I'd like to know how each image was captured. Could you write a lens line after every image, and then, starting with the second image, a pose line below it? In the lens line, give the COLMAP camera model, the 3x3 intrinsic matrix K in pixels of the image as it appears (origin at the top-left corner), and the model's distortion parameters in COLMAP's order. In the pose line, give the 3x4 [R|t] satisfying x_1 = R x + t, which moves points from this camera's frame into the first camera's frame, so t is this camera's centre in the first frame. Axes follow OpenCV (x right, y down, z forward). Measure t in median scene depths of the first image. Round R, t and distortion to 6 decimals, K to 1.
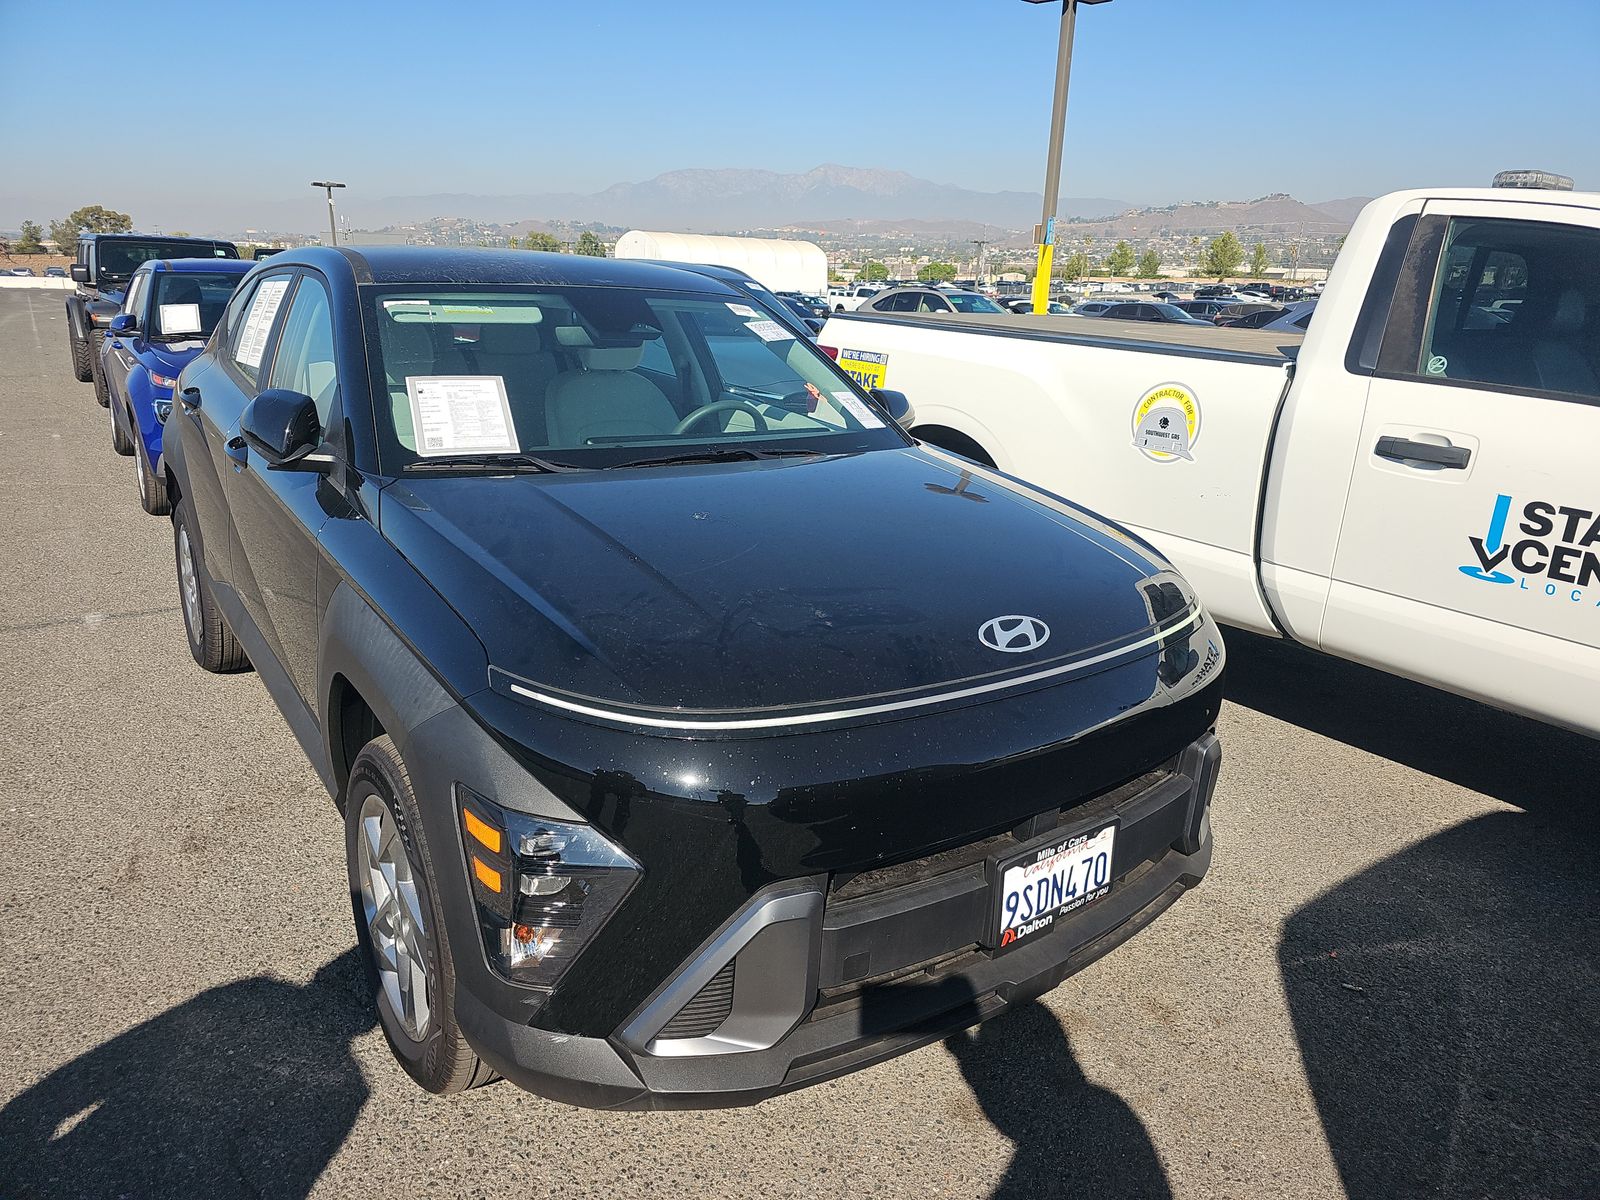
lens RADIAL K [[1073.6, 0, 800.5], [0, 1073.6, 586.3], [0, 0, 1]] dist [0.050676, -0.052670]
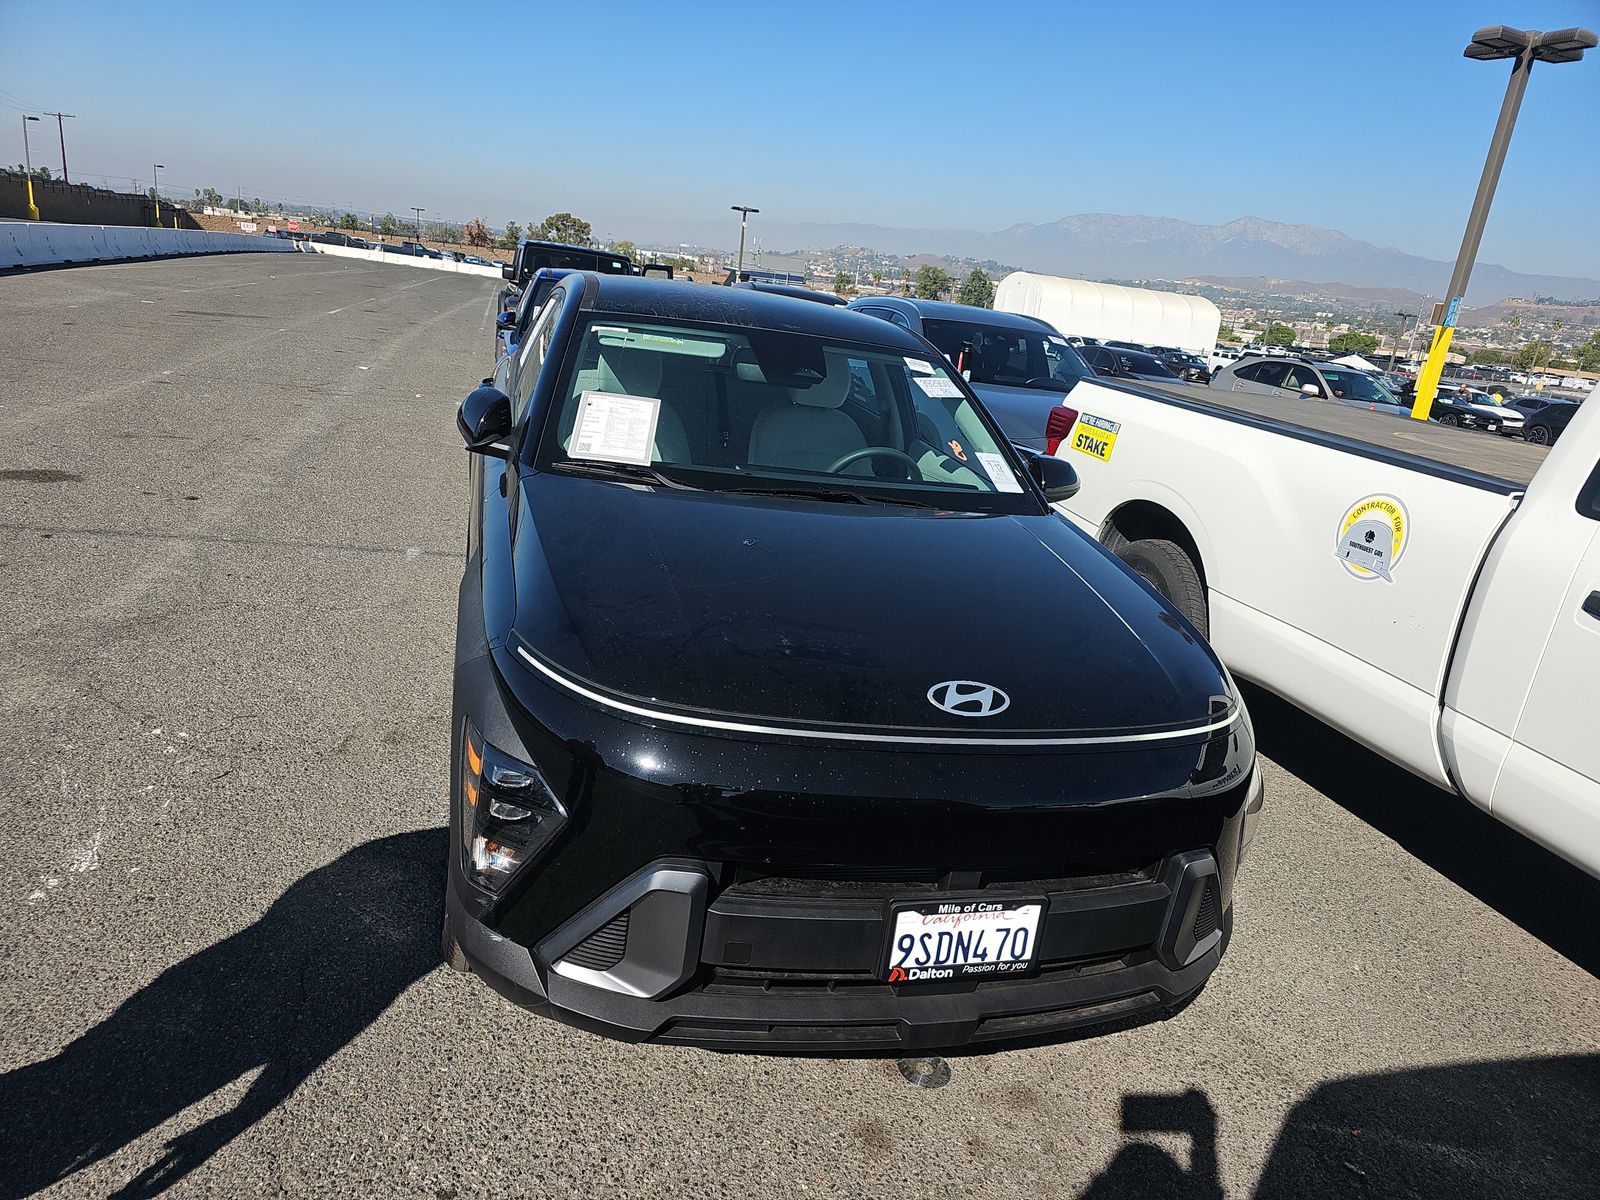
lens RADIAL K [[1086.0, 0, 800.0], [0, 1086.0, 600.0], [0, 0, 1]] dist [0.048887, -0.051218]
pose [[0.927117, 0.183111, -0.326992, 0.279287], [-0.189653, 0.981777, 0.012061, -0.024099], [0.323242, 0.050833, 0.944950, -0.049839]]
